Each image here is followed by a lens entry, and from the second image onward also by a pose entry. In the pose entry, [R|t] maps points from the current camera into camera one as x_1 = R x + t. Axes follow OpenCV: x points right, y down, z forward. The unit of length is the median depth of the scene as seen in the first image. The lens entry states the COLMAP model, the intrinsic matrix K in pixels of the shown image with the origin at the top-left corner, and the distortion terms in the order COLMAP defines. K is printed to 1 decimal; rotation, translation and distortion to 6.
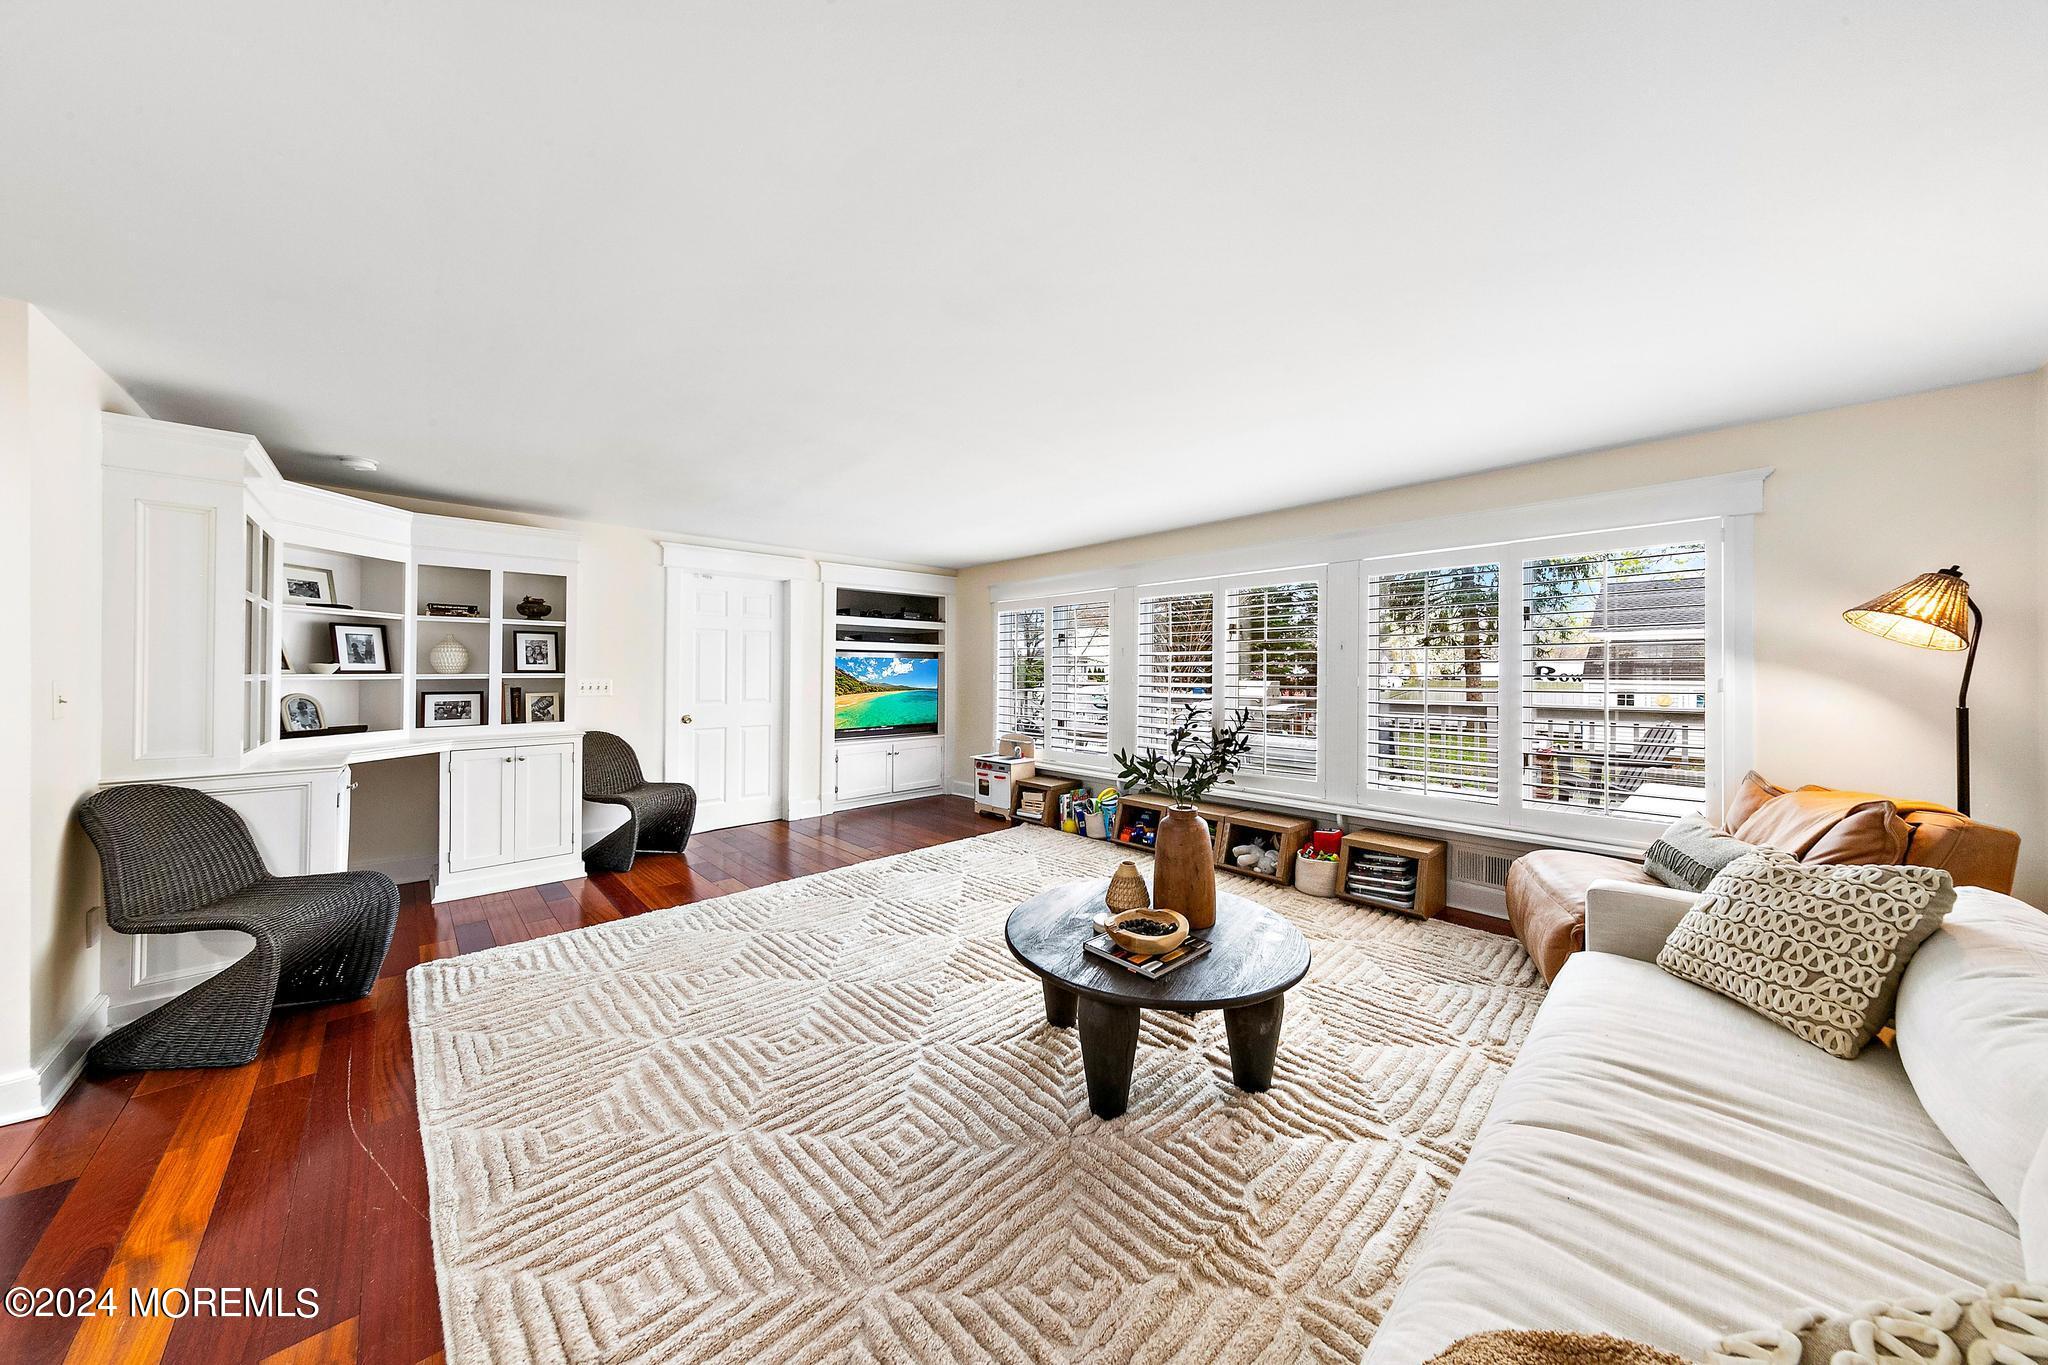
lens RADIAL K [[649.5, 0, 1018.5], [0, 649.5, 693.1], [0, 0, 1]] dist [0.000103, 0.000240]
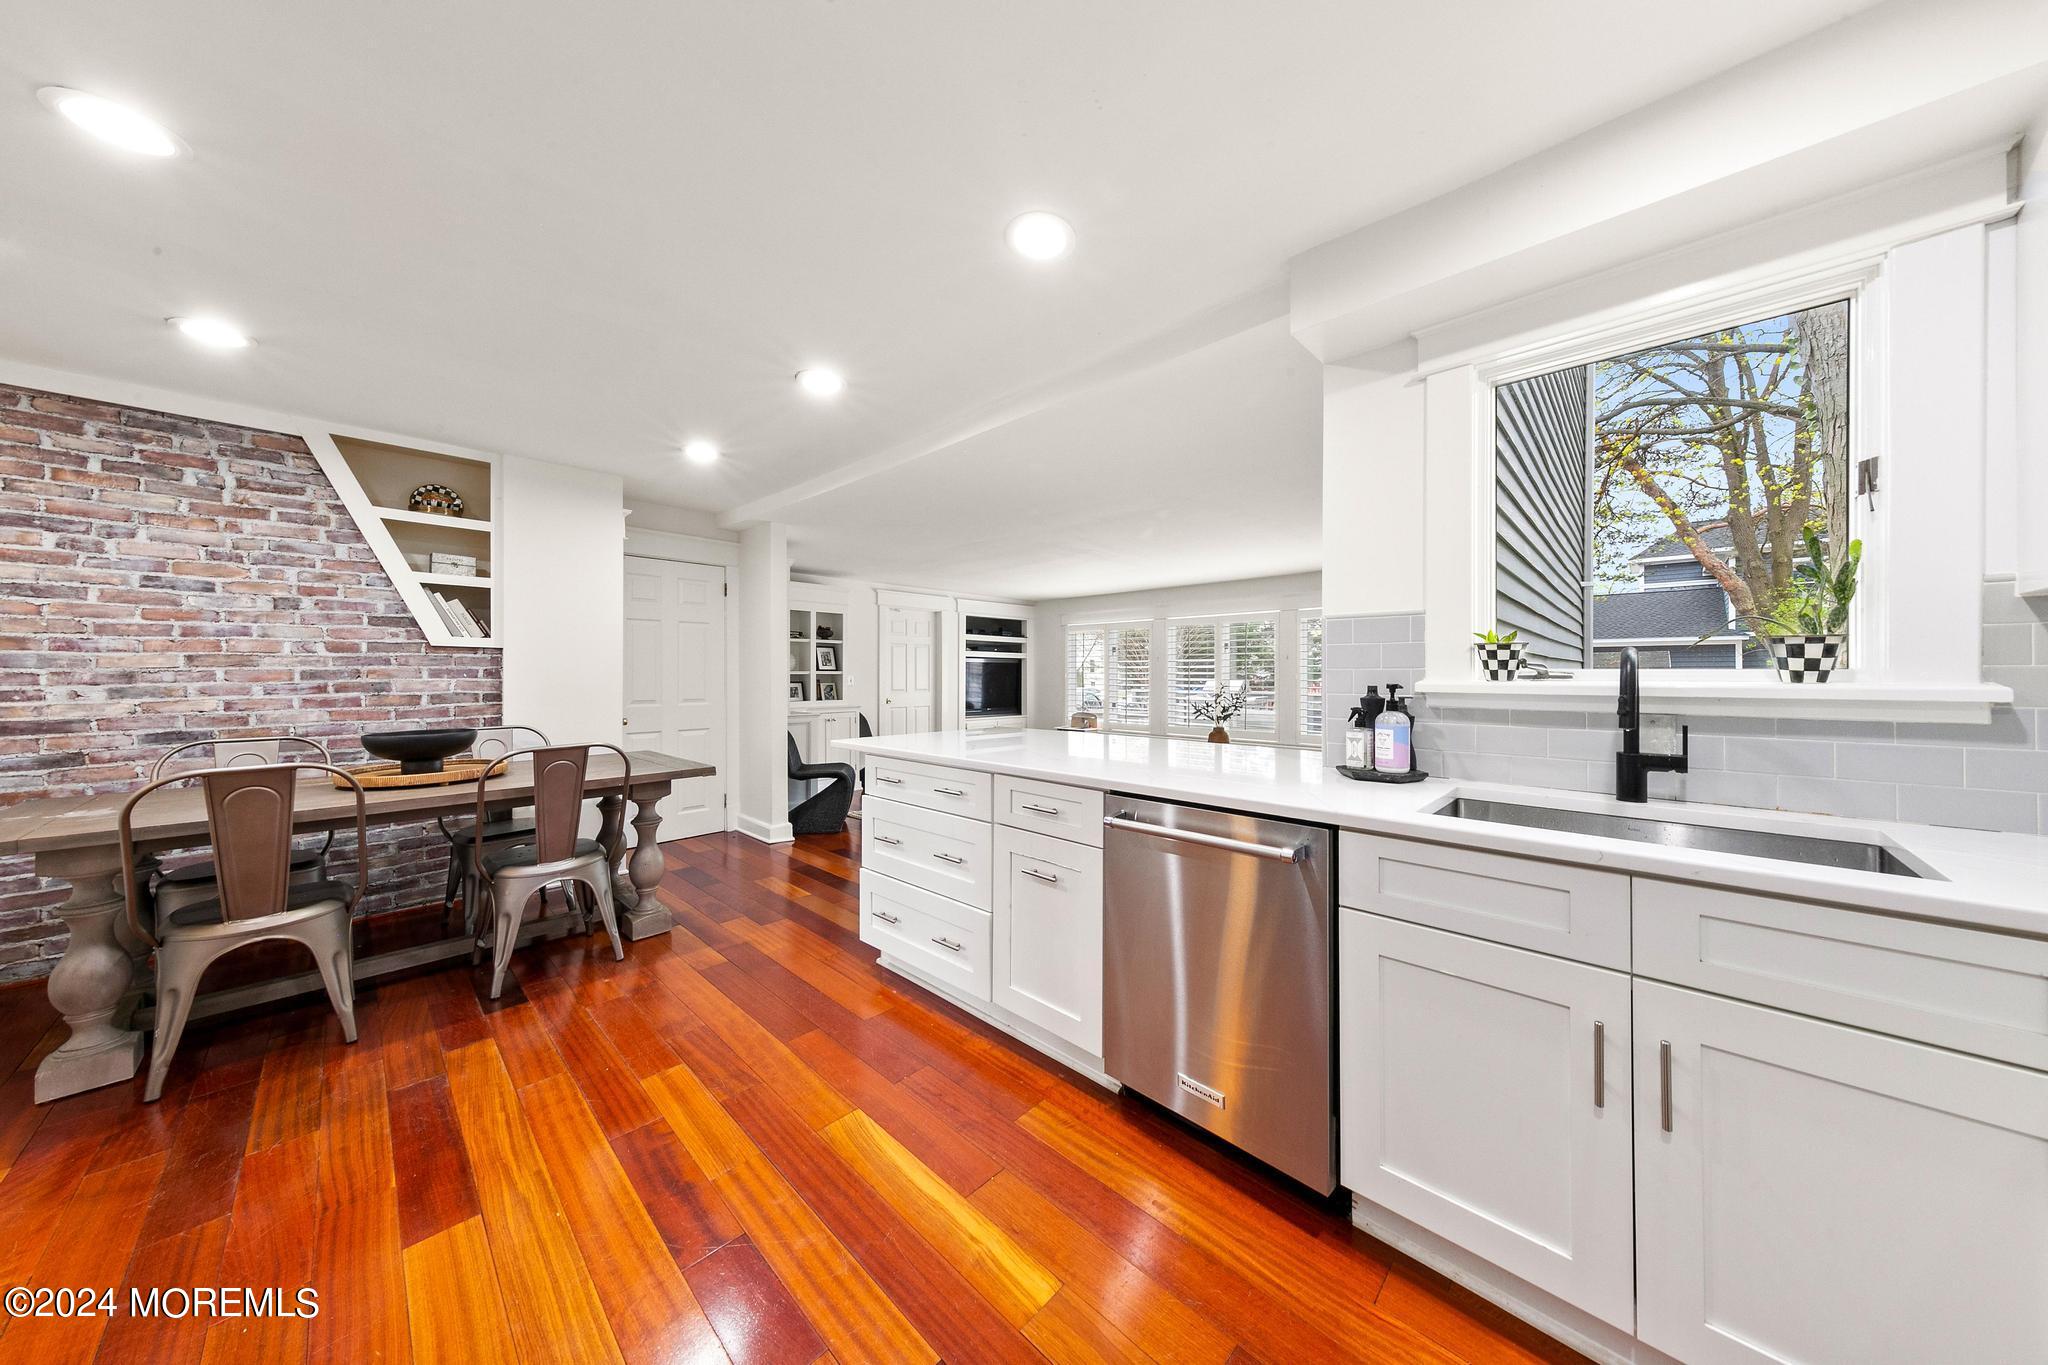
lens RADIAL K [[649.5, 0, 1045.8], [0, 649.5, 674.5], [0, 0, 1]] dist [0.000103, 0.000240]
pose [[0.995474, -0.000189, 0.095033, -0.331952], [0.003307, 0.999461, -0.032651, 0.034001], [-0.094976, 0.032817, 0.994939, -0.716333]]
